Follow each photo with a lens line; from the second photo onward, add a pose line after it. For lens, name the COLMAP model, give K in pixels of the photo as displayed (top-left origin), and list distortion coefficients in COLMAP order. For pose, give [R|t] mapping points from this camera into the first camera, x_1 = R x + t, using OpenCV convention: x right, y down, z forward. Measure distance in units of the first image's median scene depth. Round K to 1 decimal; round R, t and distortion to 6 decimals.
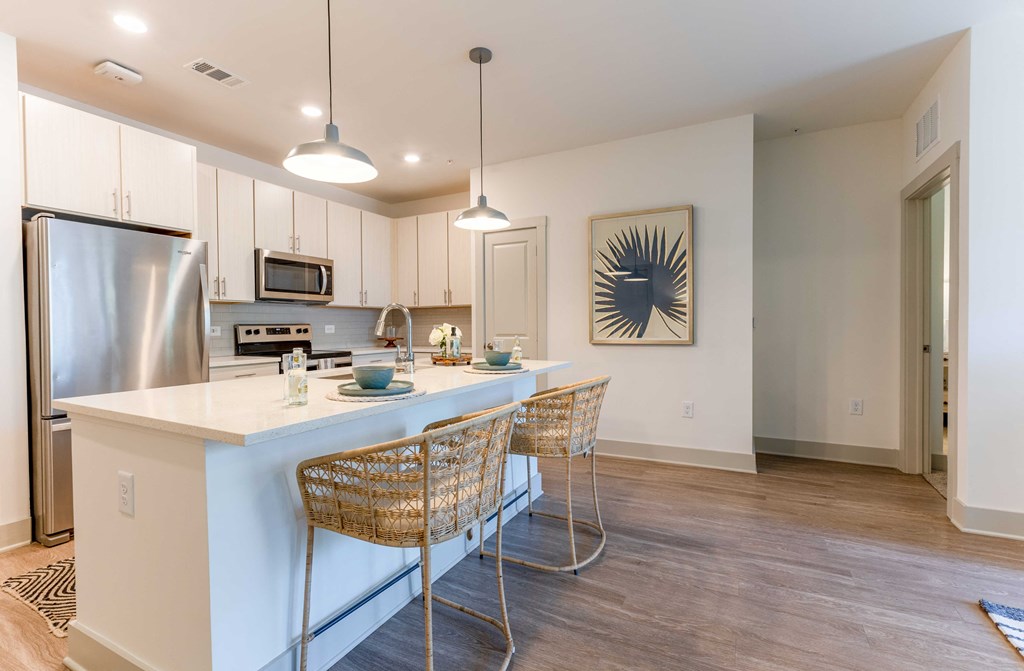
lens RADIAL K [[465.9, 0, 509.5], [0, 465.9, 344.9], [0, 0, 1]] dist [-0.024549, 0.006035]
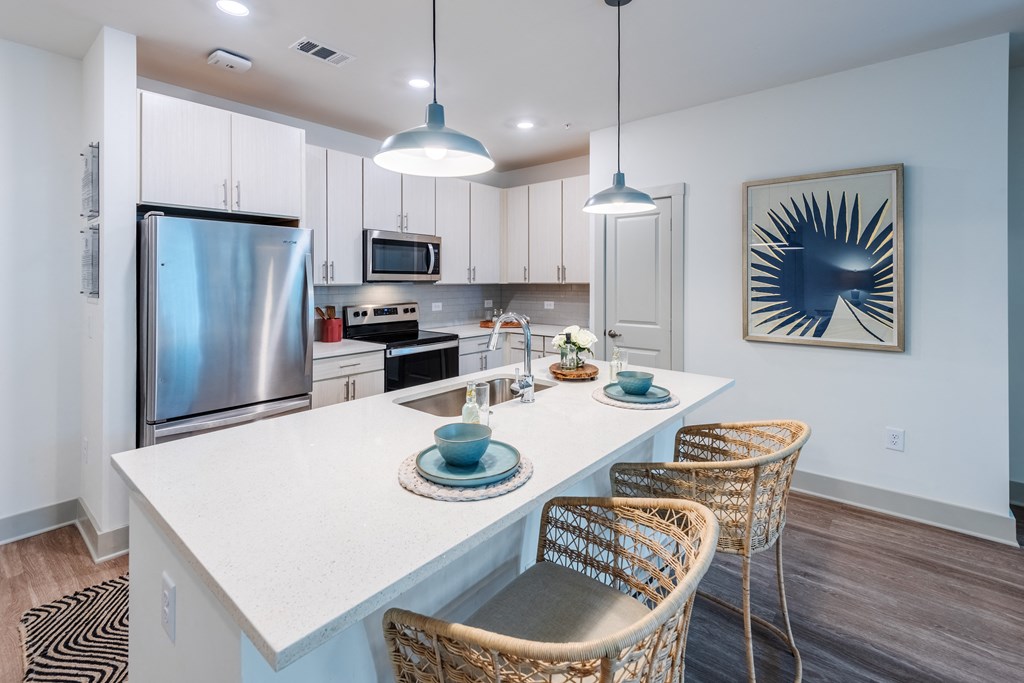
lens RADIAL K [[467.9, 0, 510.3], [0, 467.9, 281.5], [0, 0, 1]] dist [0.011496, -0.012121]
pose [[0.976280, 0.000720, -0.216512, -0.045786], [-0.009076, 0.999252, -0.037601, -0.072077], [0.216323, 0.038674, 0.975556, 0.132497]]
